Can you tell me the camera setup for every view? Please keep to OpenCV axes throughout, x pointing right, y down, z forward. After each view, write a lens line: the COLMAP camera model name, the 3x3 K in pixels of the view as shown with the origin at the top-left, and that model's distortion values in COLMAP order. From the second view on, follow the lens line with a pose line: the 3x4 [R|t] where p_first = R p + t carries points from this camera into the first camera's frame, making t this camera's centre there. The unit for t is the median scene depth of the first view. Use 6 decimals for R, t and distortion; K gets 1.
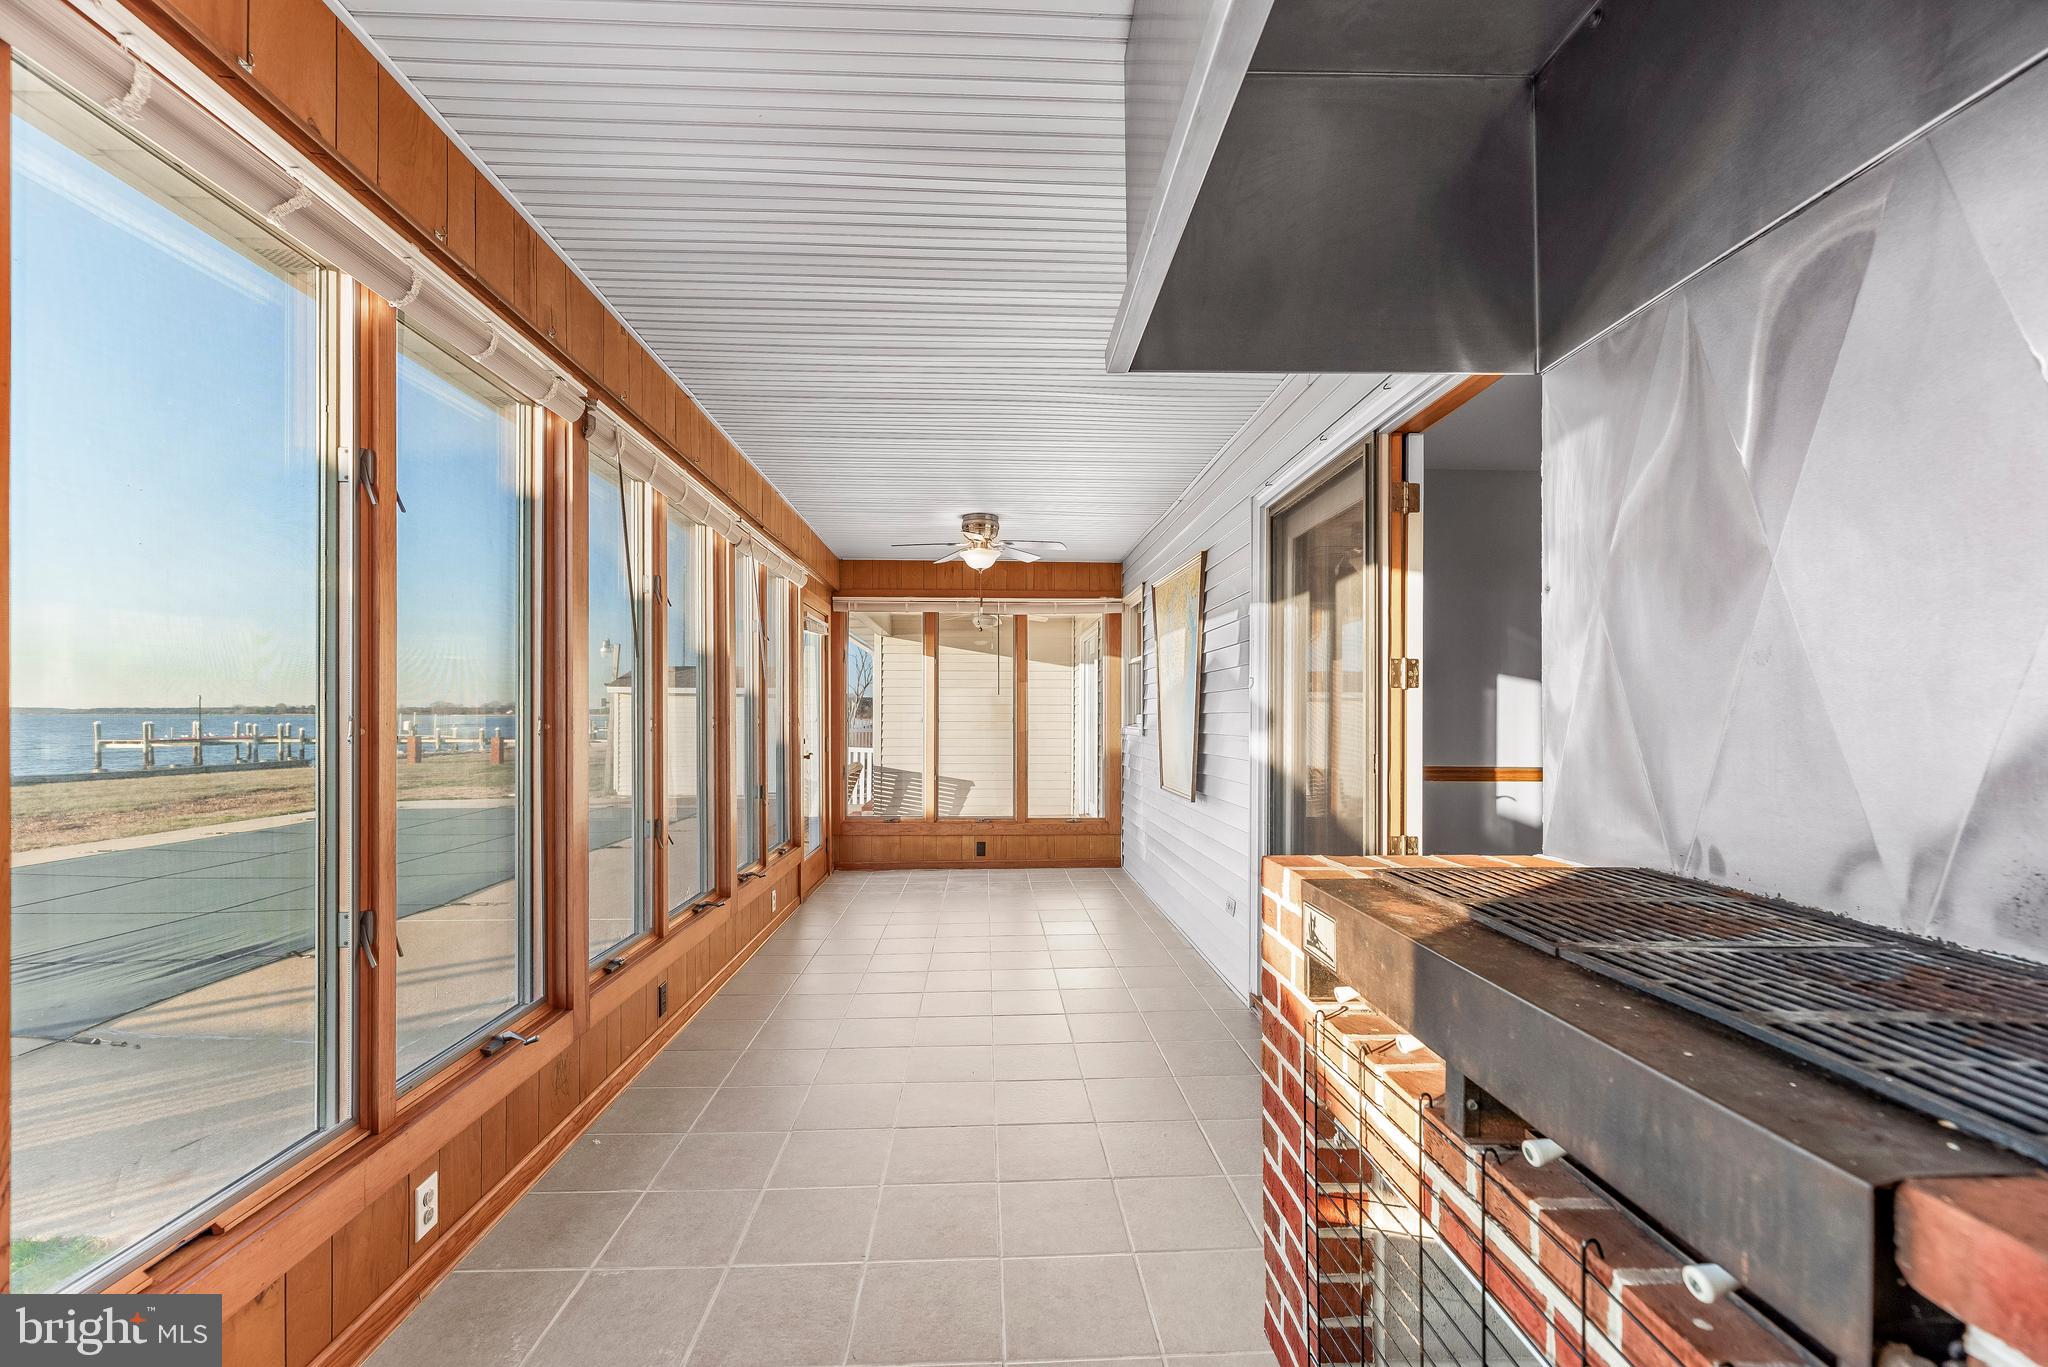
lens RADIAL K [[829.3, 0, 1009.4], [0, 829.3, 689.3], [0, 0, 1]] dist [0.002106, 0.000133]
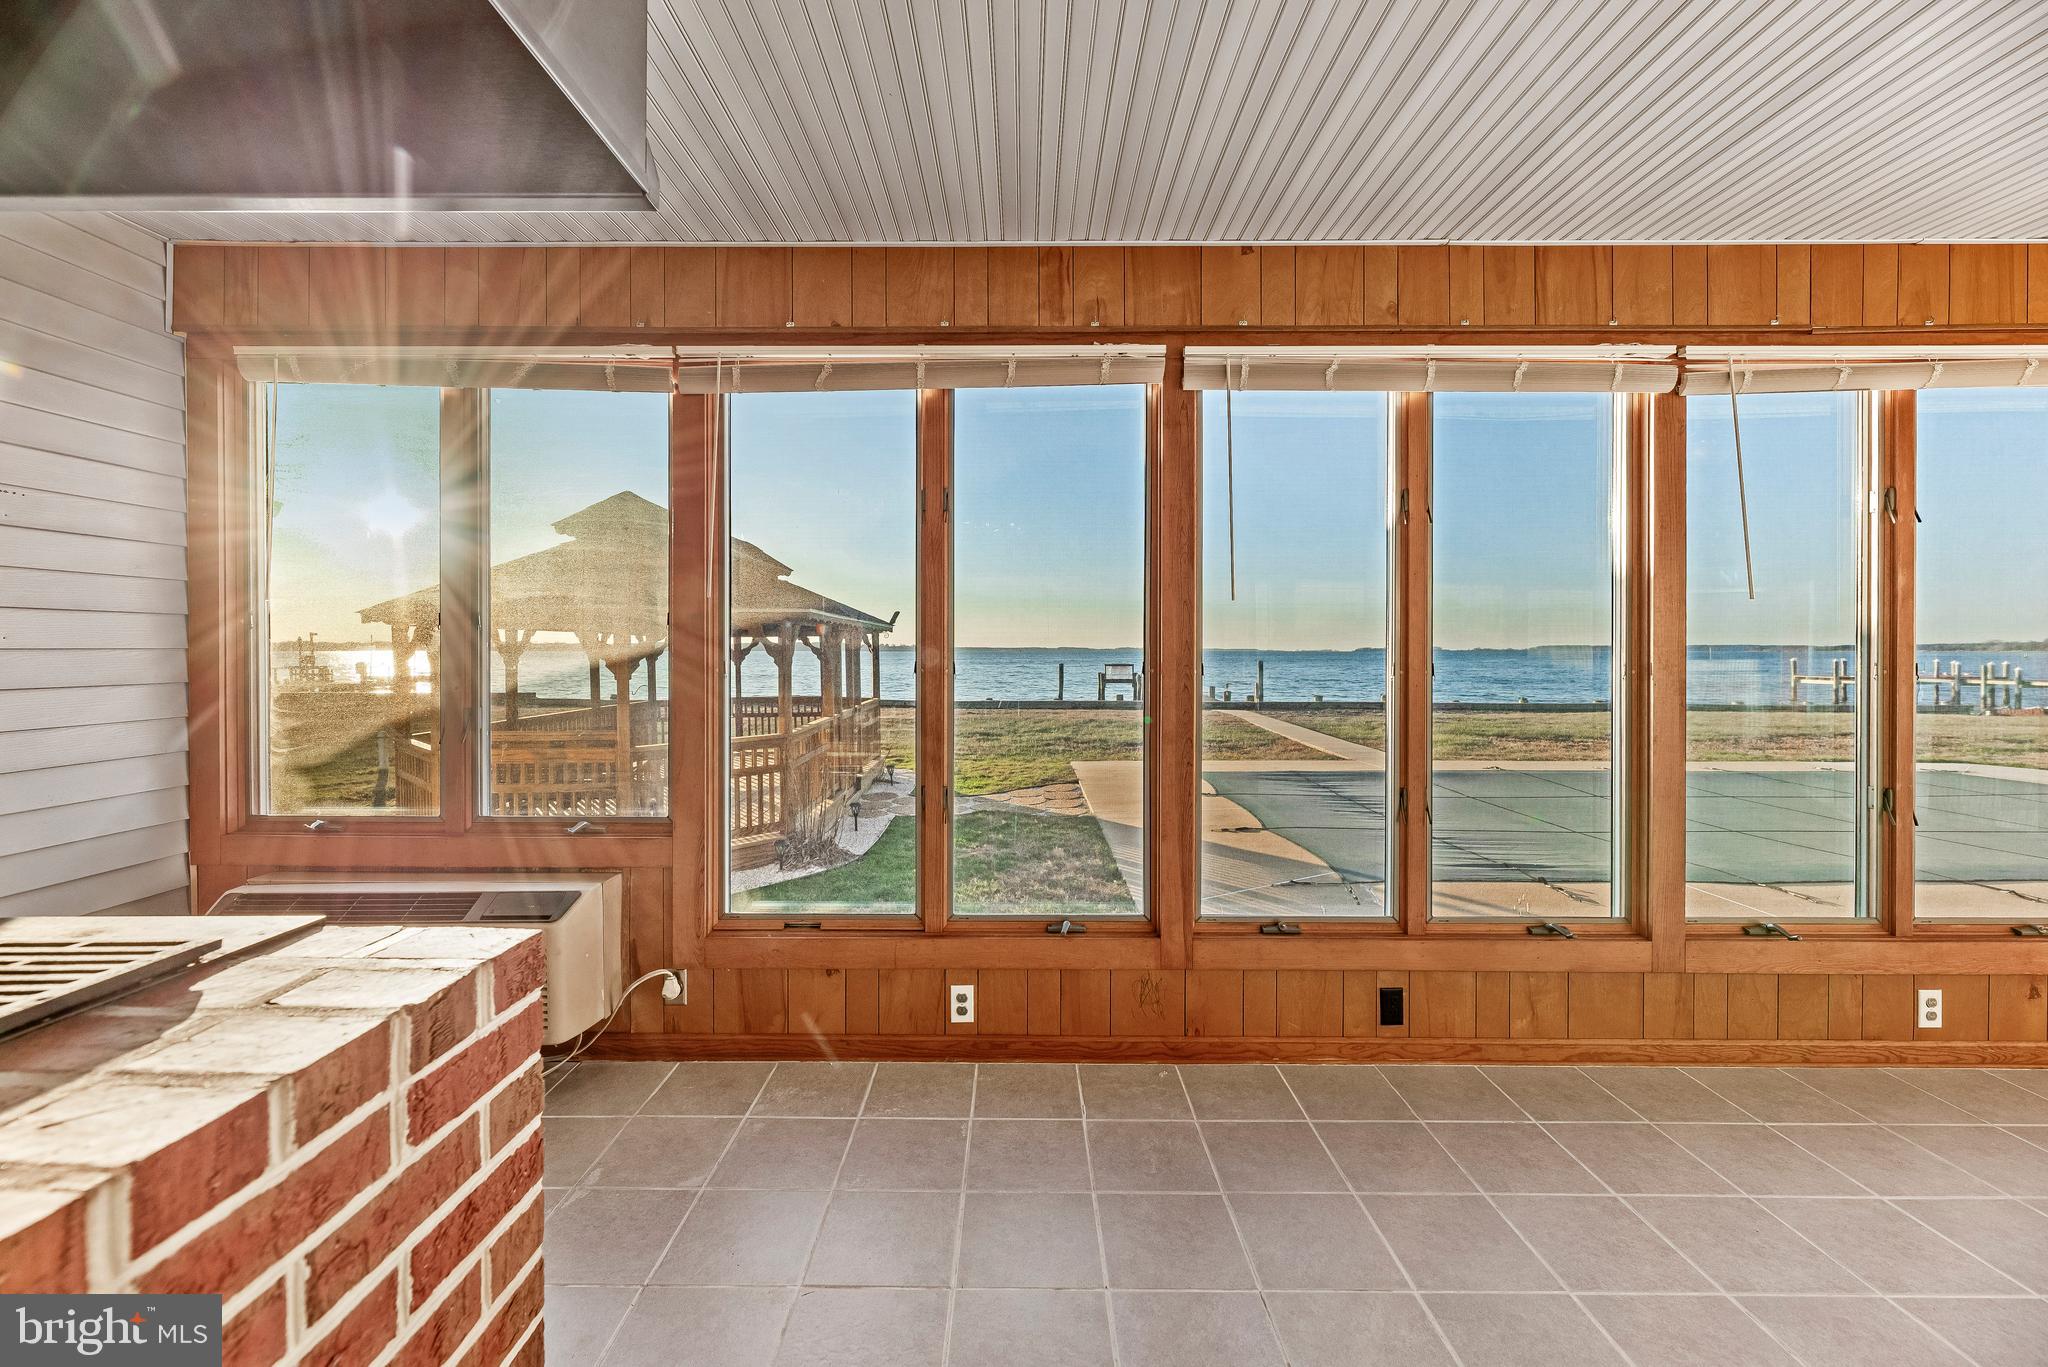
lens RADIAL K [[829.3, 0, 1012.5], [0, 829.3, 656.1], [0, 0, 1]] dist [0.002106, 0.000133]
pose [[-0.039199, 0.004617, -0.999221, 0.195181], [0.030880, 0.999517, 0.003407, 0.005211], [0.998754, -0.030722, -0.039323, 0.310166]]
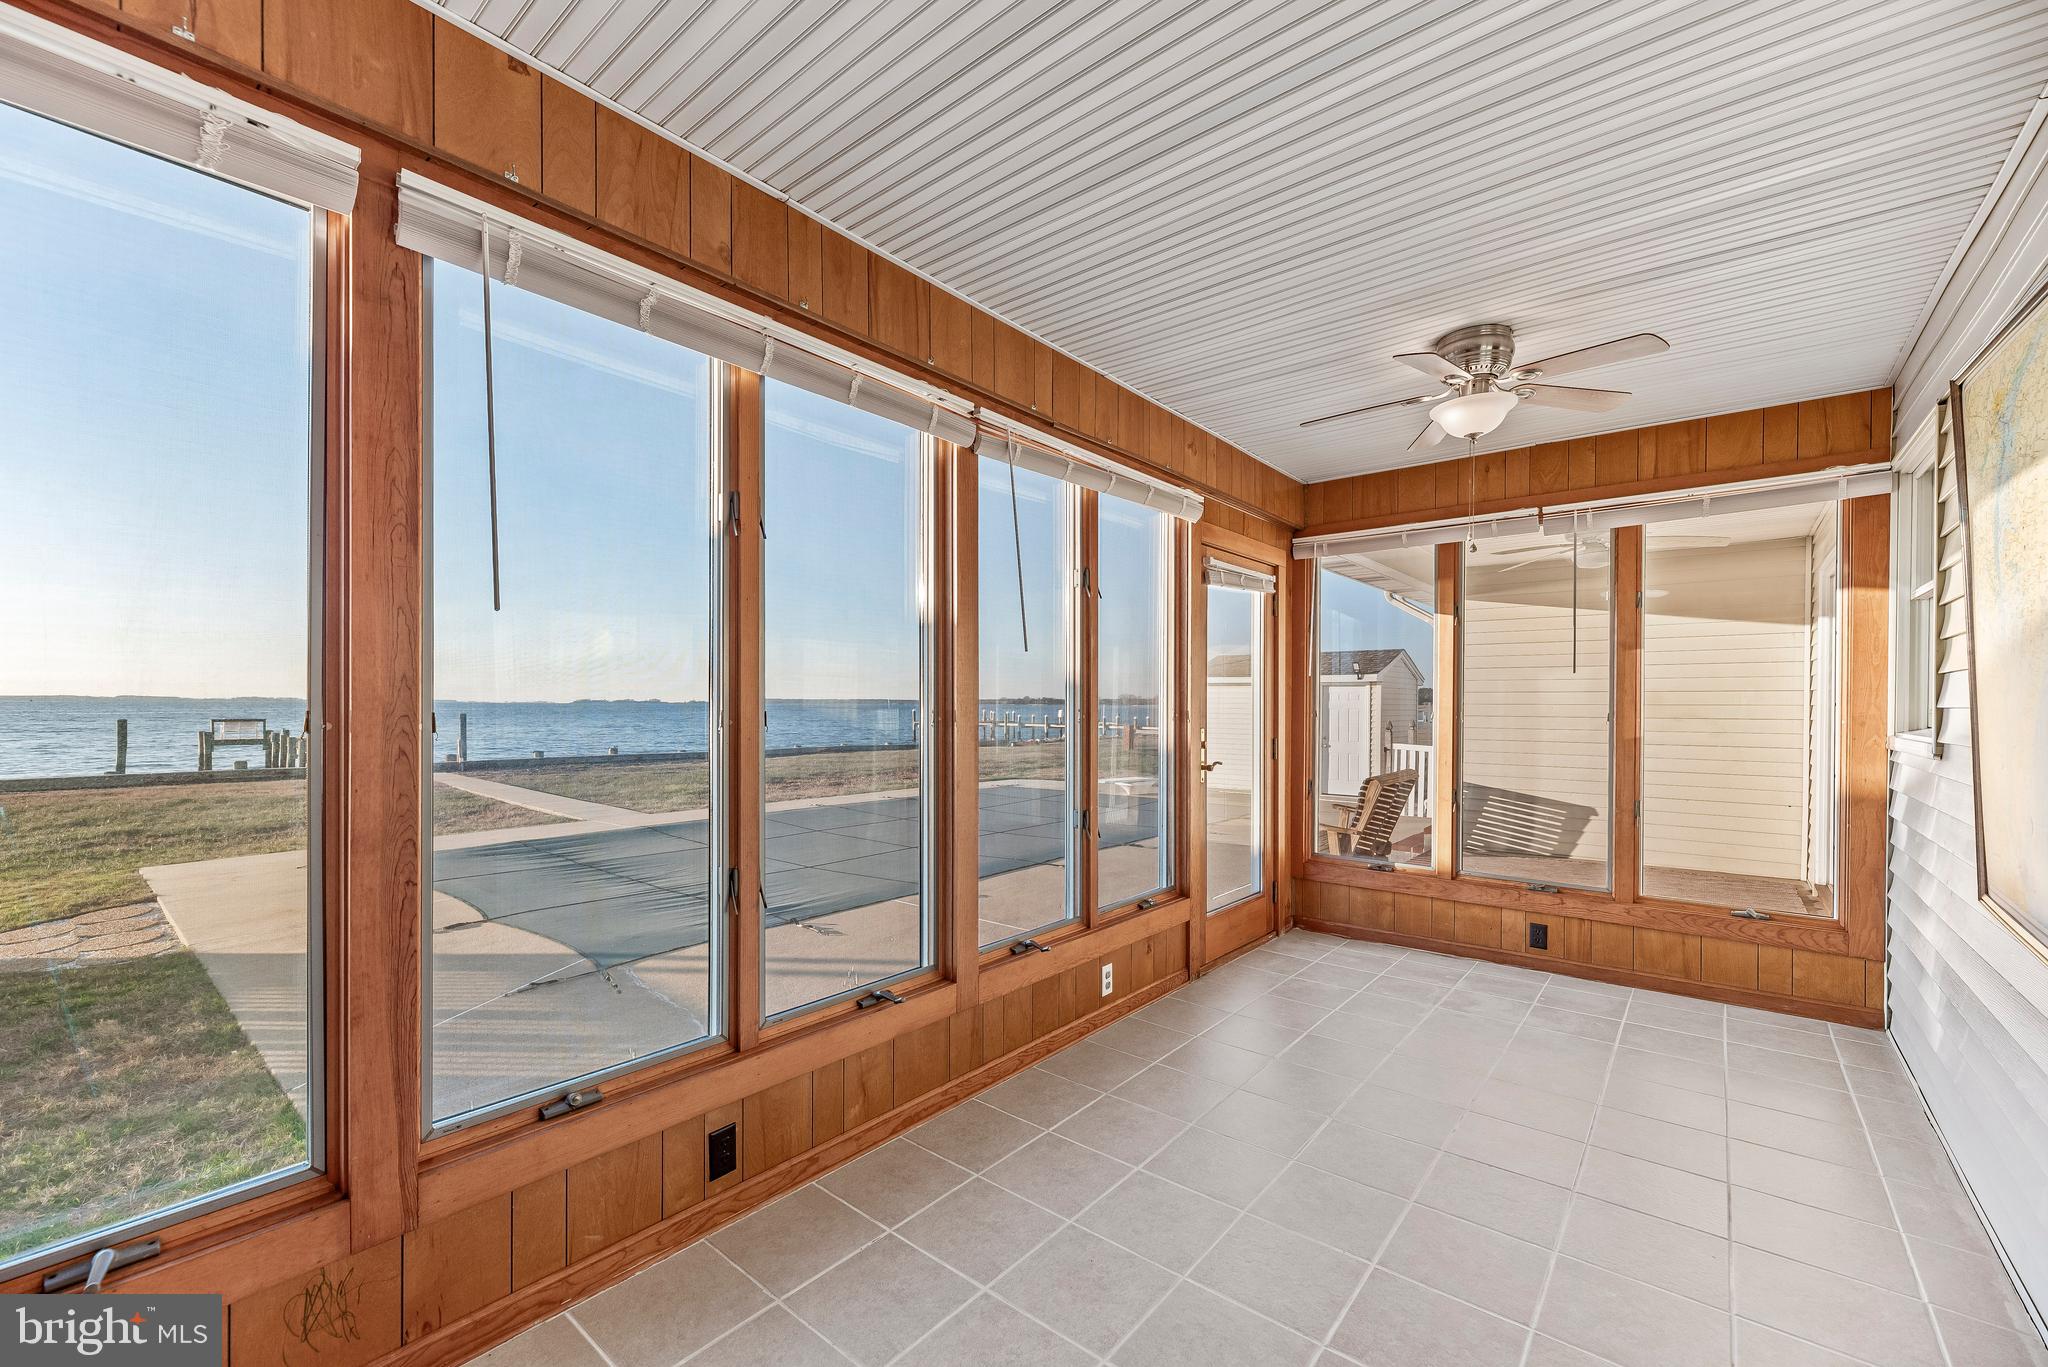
lens RADIAL K [[829.3, 0, 1014.4], [0, 829.3, 708.3], [0, 0, 1]] dist [0.002106, 0.000133]
pose [[0.744609, 0.004487, -0.667485, 0.081006], [0.018361, 0.999461, 0.027201, 0.008039], [0.667248, -0.032510, 0.744126, 0.318011]]
